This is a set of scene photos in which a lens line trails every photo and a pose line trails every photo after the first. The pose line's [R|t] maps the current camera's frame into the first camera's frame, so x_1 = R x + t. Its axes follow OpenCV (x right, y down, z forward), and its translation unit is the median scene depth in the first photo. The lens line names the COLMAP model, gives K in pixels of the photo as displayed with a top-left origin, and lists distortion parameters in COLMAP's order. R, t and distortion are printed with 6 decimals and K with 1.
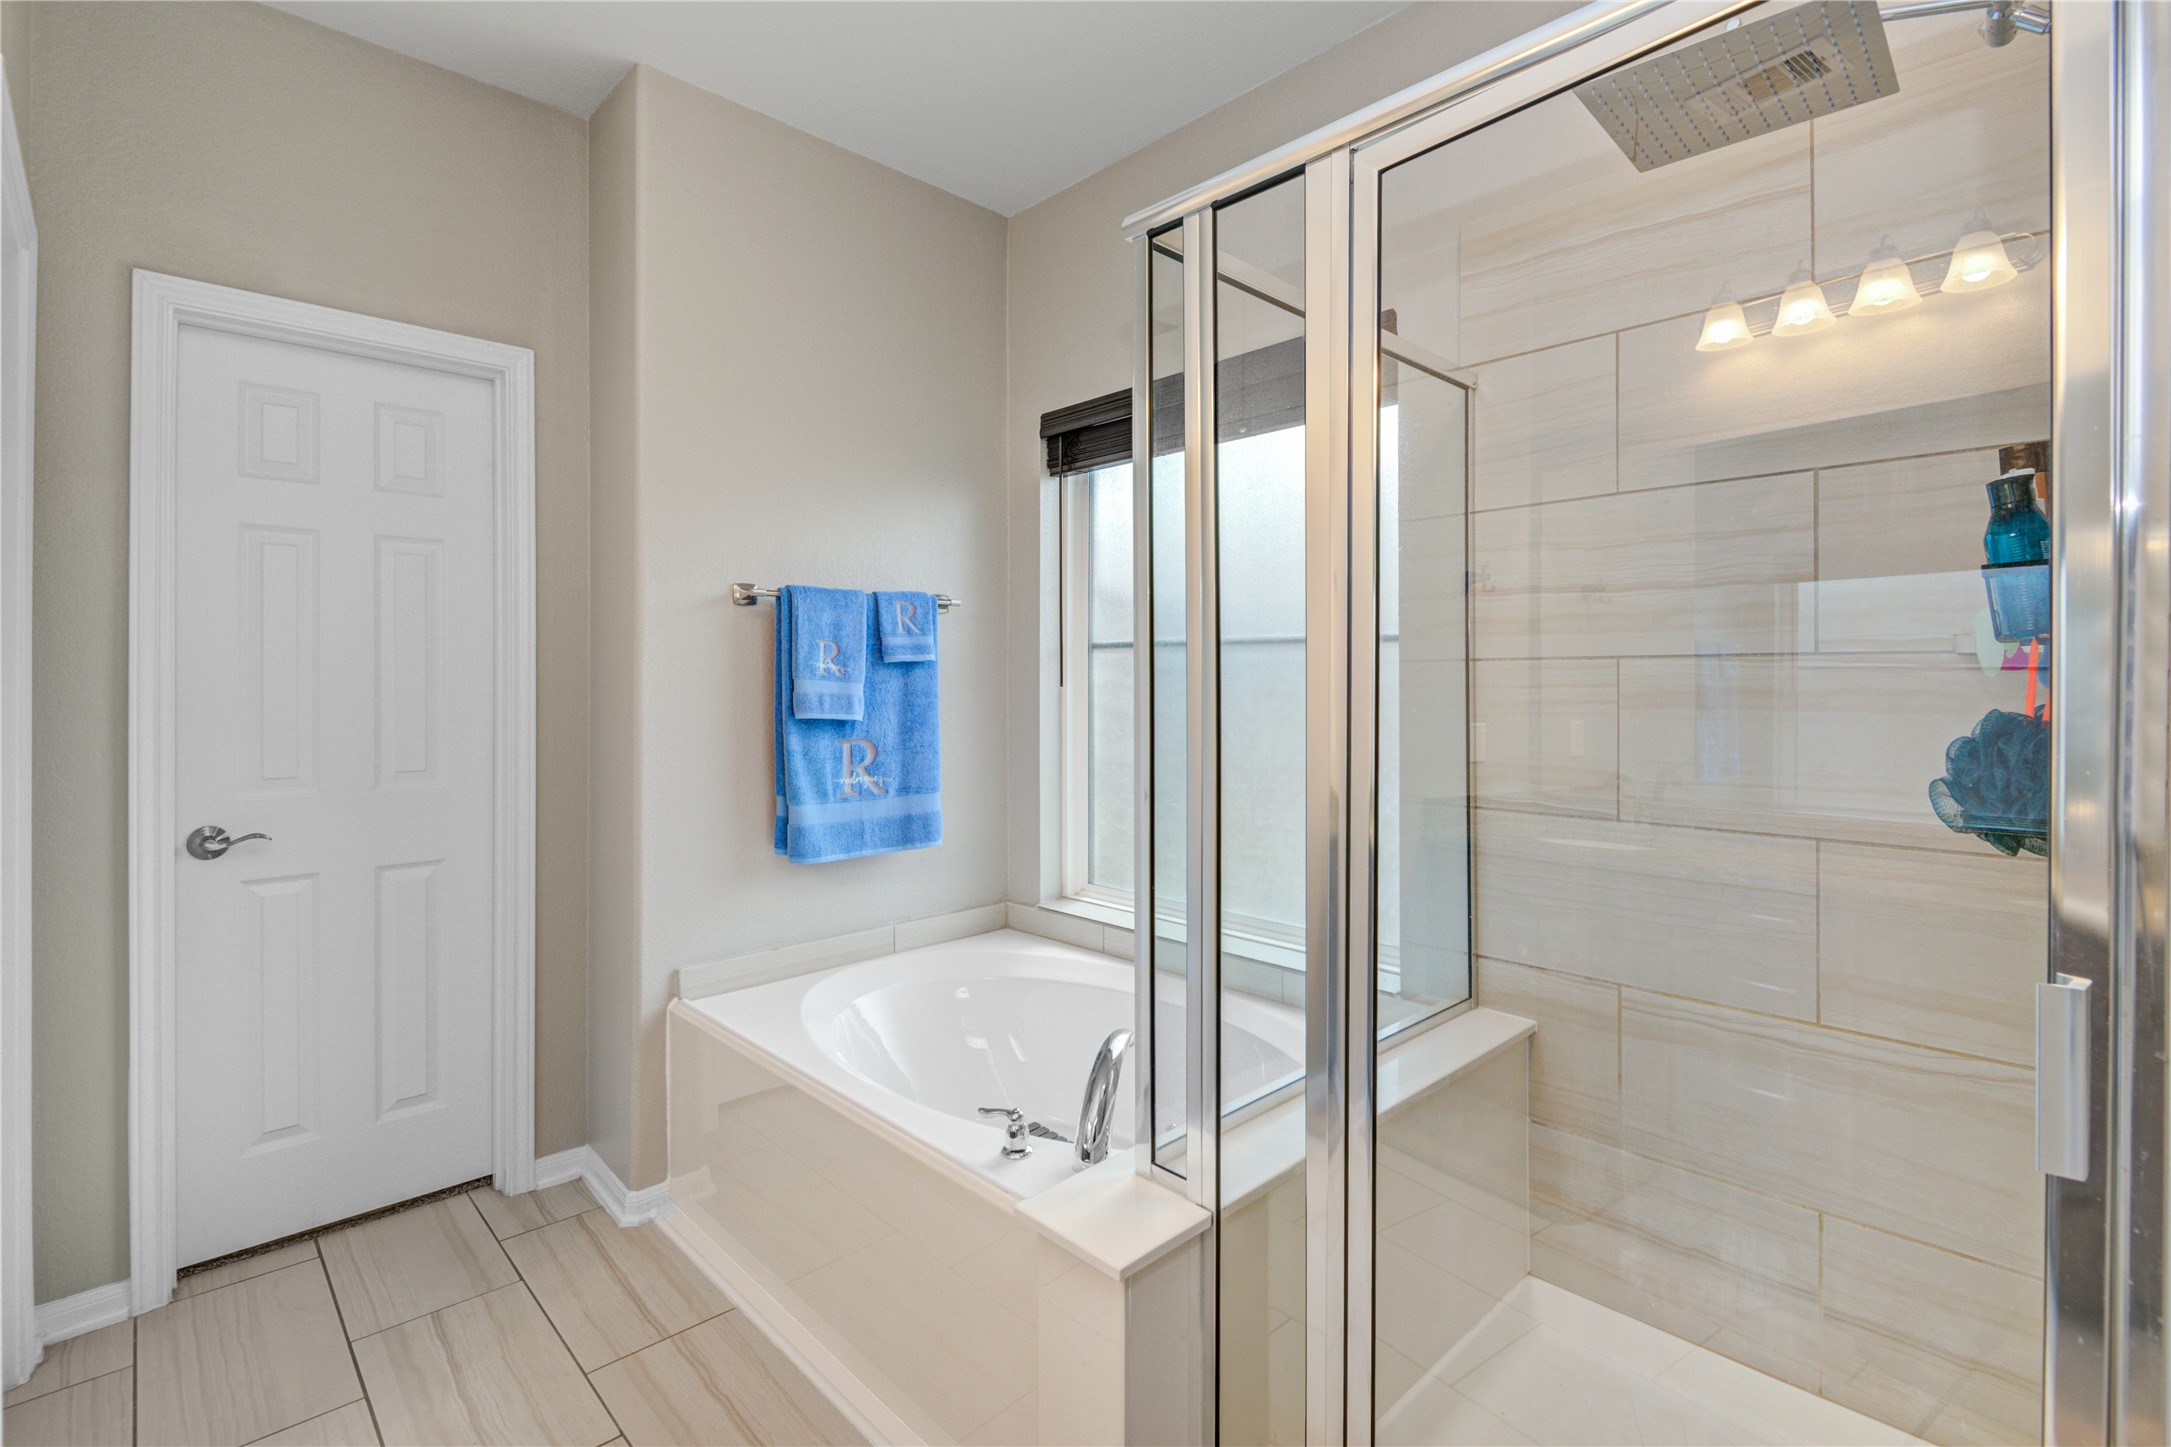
lens RADIAL K [[994.2, 0, 1102.8], [0, 994.2, 709.9], [0, 0, 1]] dist [0.000692, 0.000002]
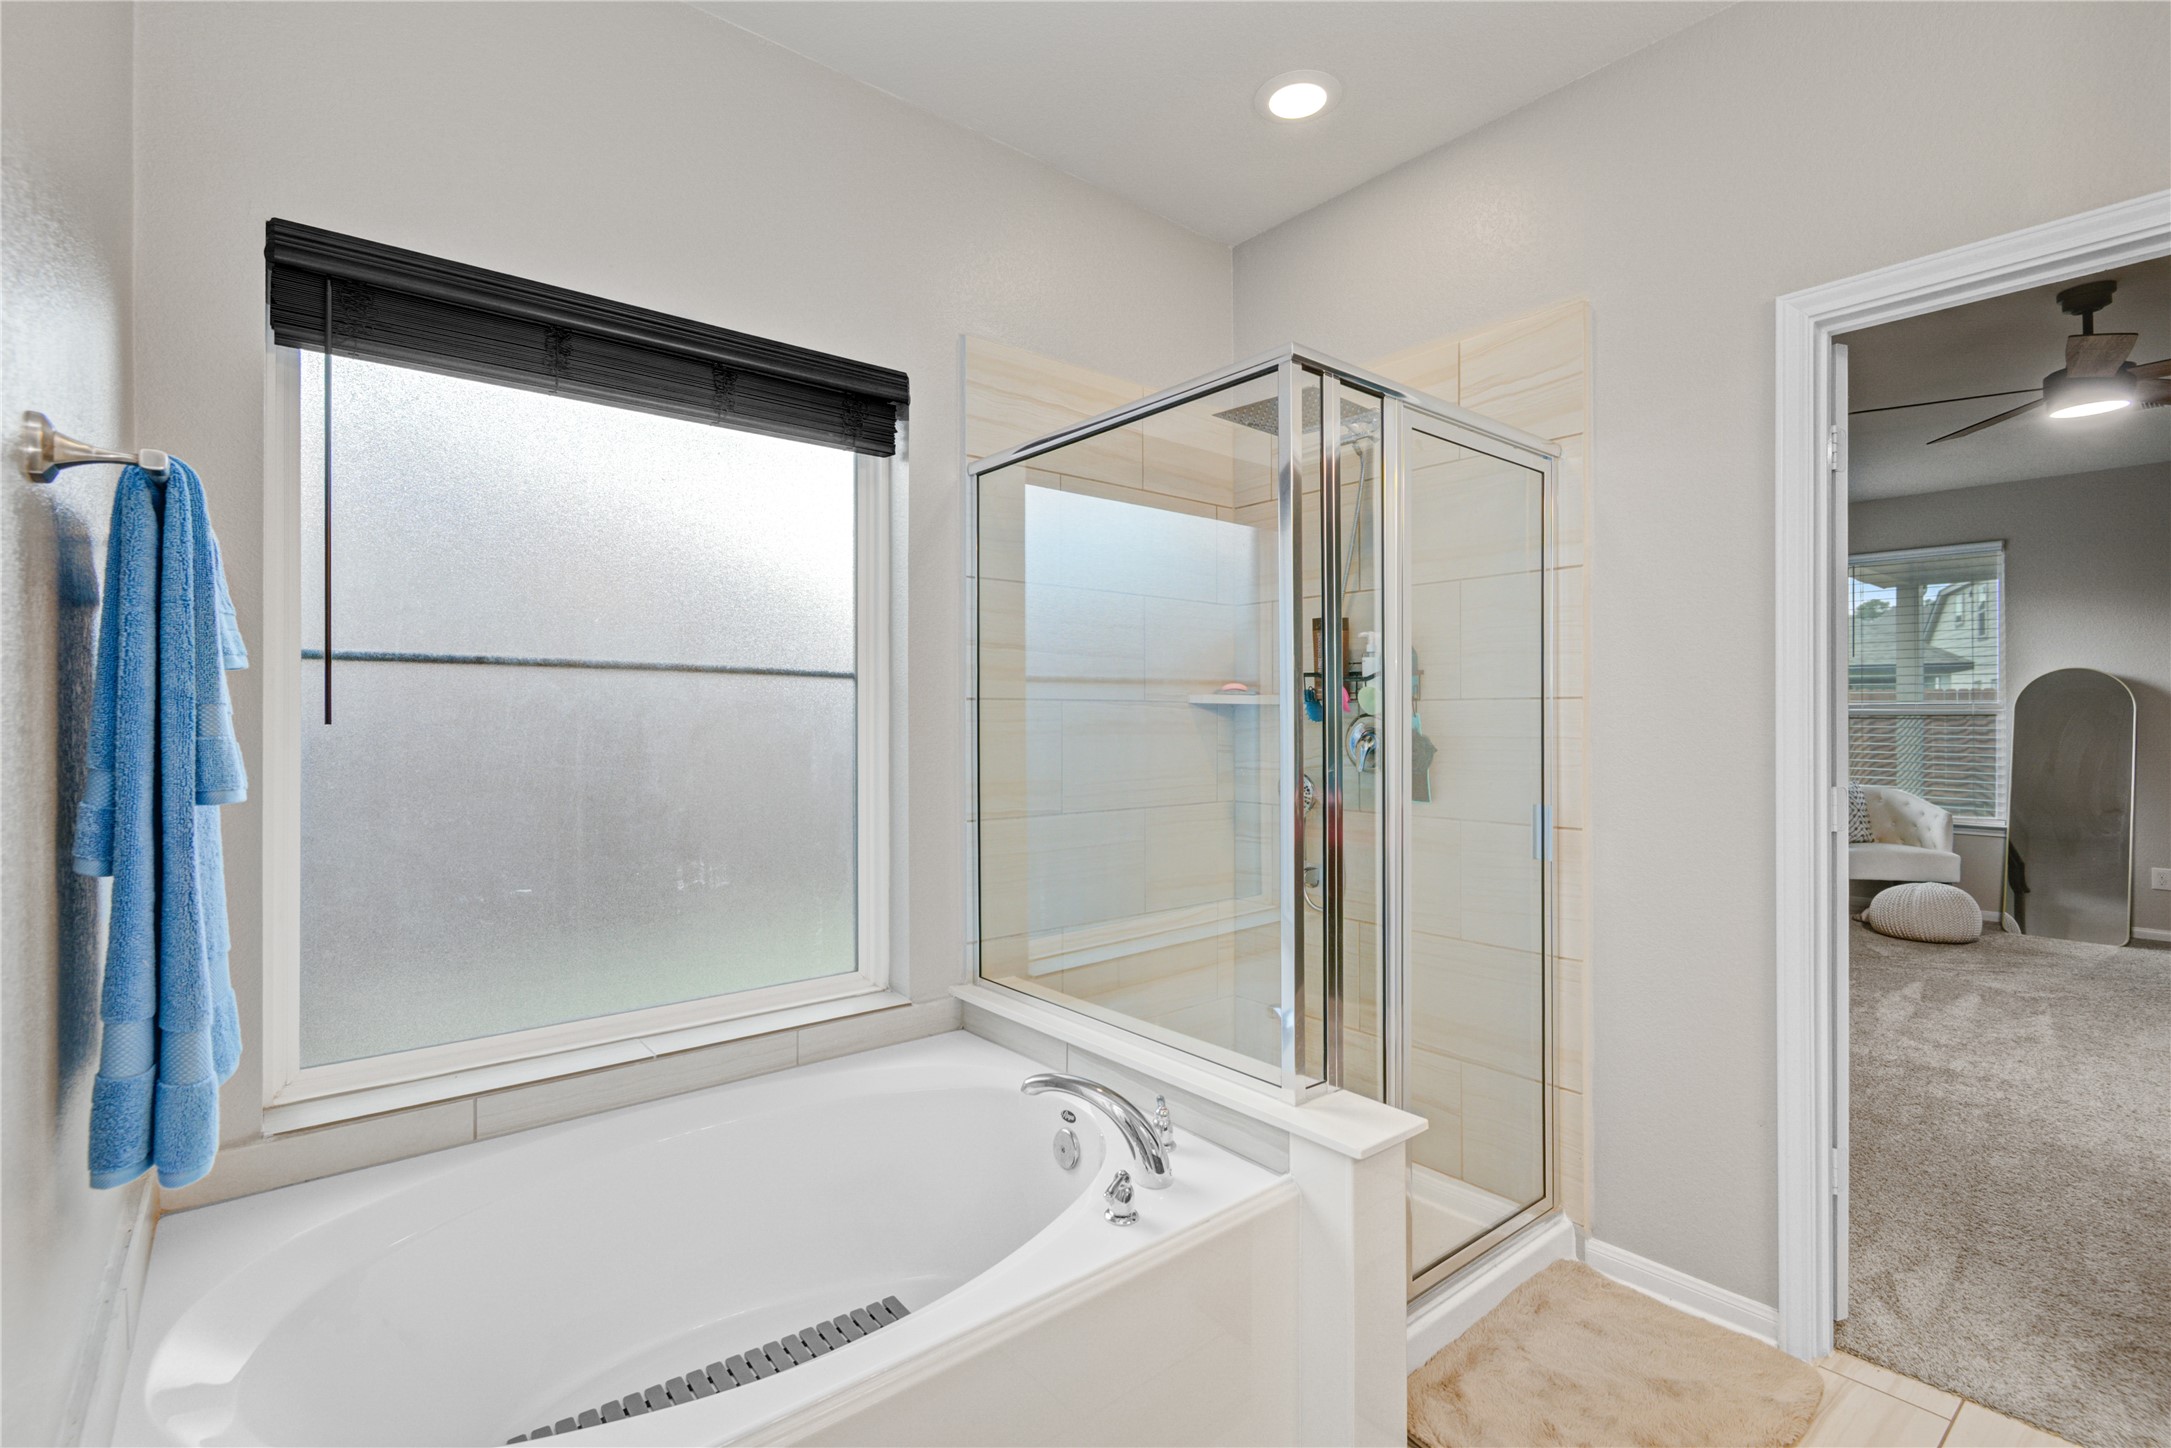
lens RADIAL K [[994.2, 0, 1102.8], [0, 994.2, 710.4], [0, 0, 1]] dist [0.000692, 0.000002]
pose [[0.069894, 0.001387, 0.997553, -0.756474], [0.019888, 0.999798, -0.002784, -0.027094], [-0.997356, 0.020033, 0.069852, 0.688374]]
